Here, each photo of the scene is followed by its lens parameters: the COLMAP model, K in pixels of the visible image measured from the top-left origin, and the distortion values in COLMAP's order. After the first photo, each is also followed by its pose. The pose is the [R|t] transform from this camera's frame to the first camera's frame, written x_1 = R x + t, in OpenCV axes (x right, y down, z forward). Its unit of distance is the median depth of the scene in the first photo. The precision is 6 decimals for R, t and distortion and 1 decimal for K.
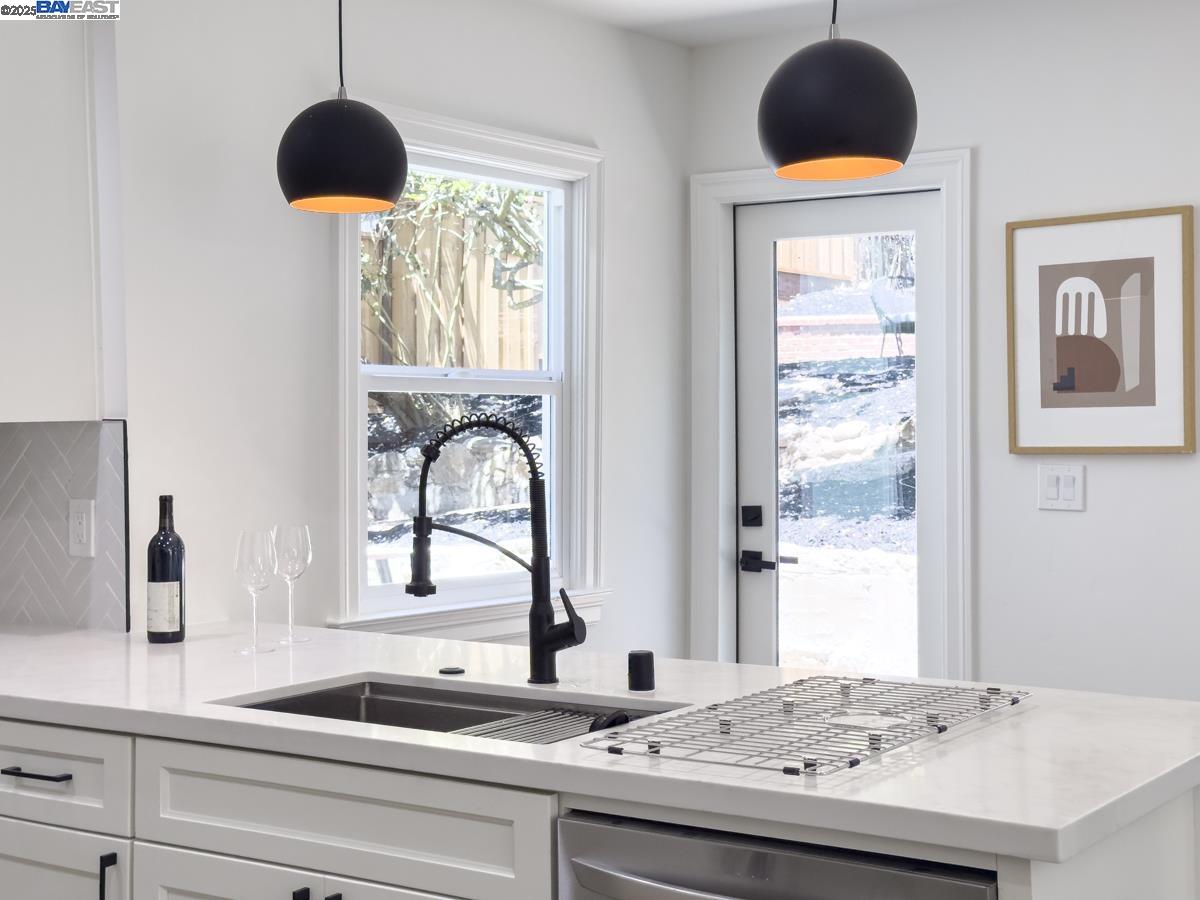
lens RADIAL K [[1763.7, 0, 597.4], [0, 1763.7, 453.6], [0, 0, 1]] dist [-0.164511, 1.518459]
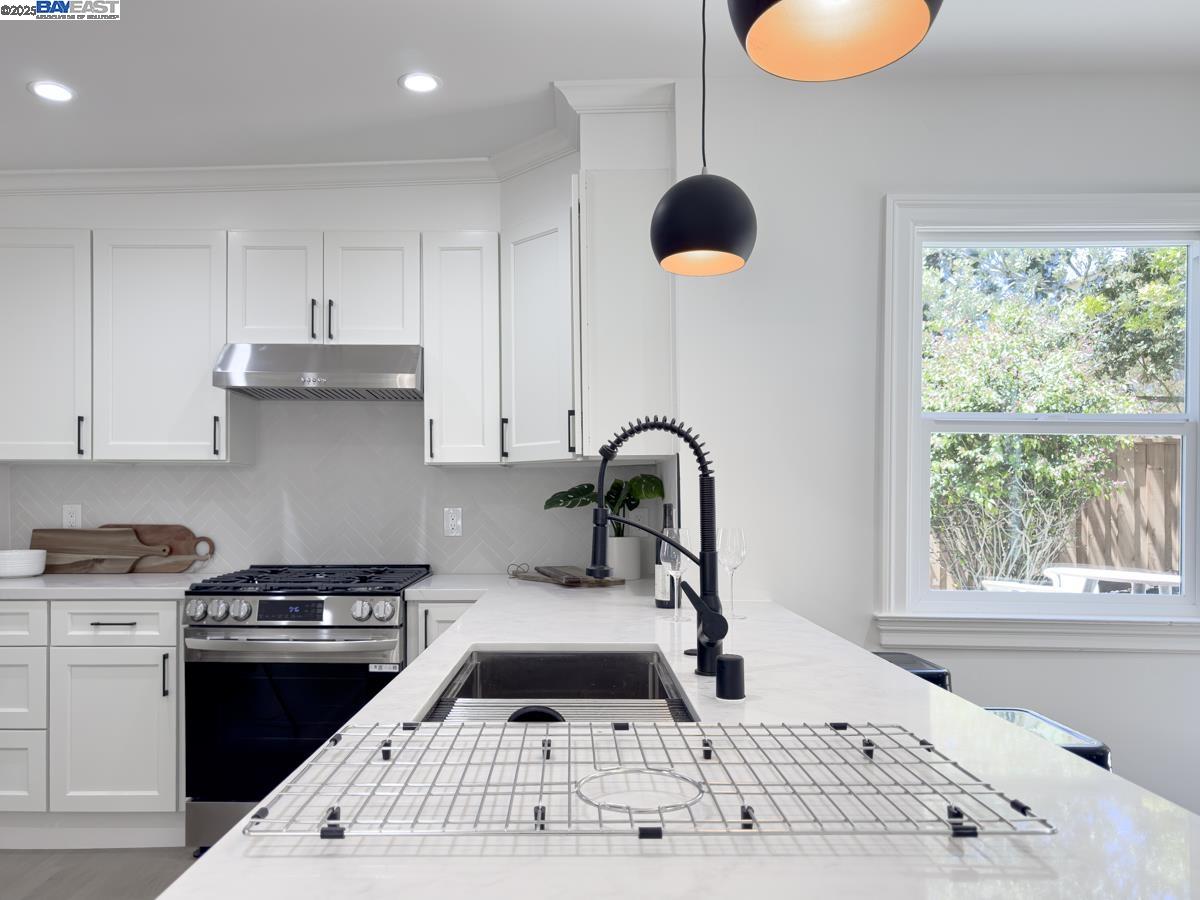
lens RADIAL K [[877.7, 0, 599.0], [0, 877.7, 499.9], [0, 0, 1]] dist [0.000585, 0.002338]
pose [[0.601565, 0.006748, -0.798795, 0.283481], [-0.027743, 0.999538, -0.012449, 0.030137], [0.798342, 0.029650, 0.601474, 0.521418]]
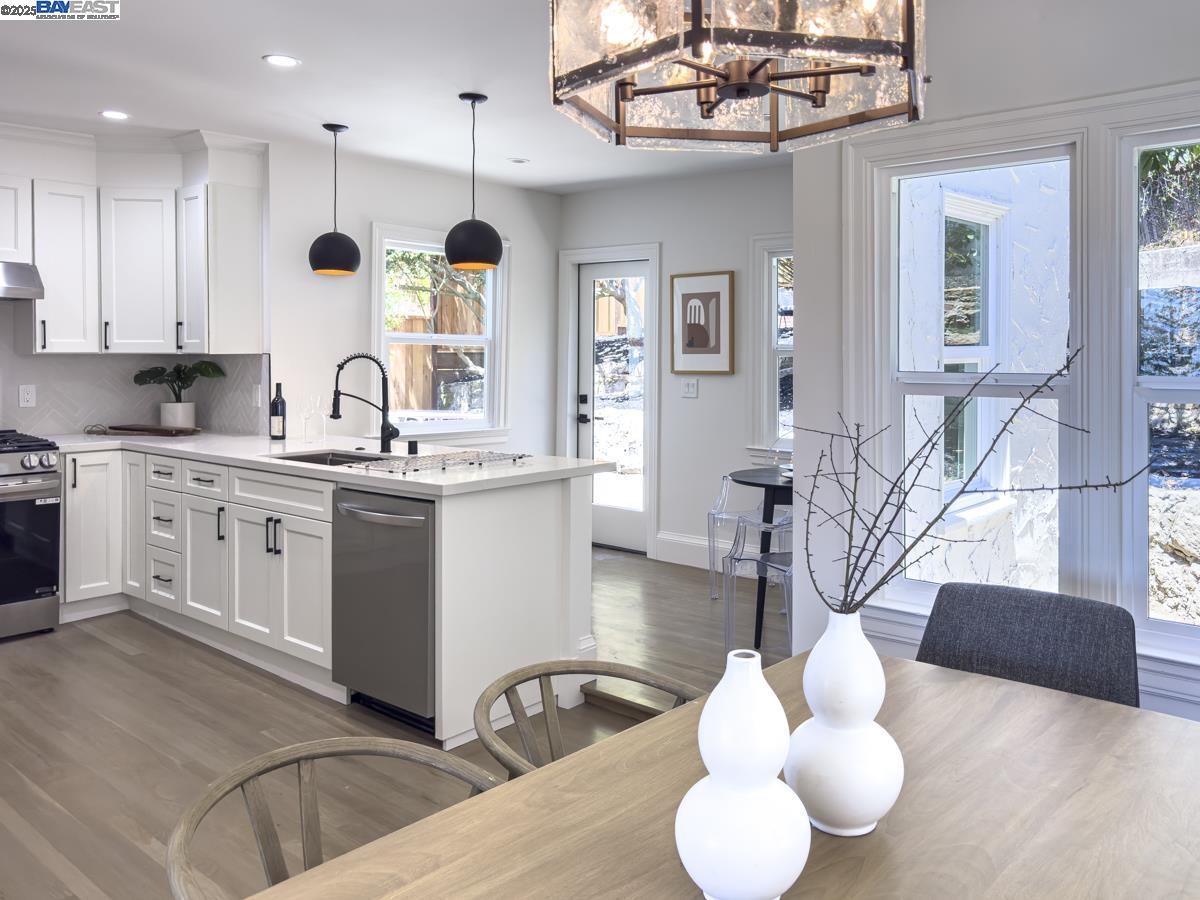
lens RADIAL K [[904.6, 0, 619.4], [0, 904.6, 404.6], [0, 0, 1]] dist [0.003021, 0.011927]
pose [[0.998139, 0.016358, -0.058752, 0.333412], [-0.014402, 0.999333, 0.033573, 0.003275], [0.059262, -0.032664, 0.997708, -0.304036]]
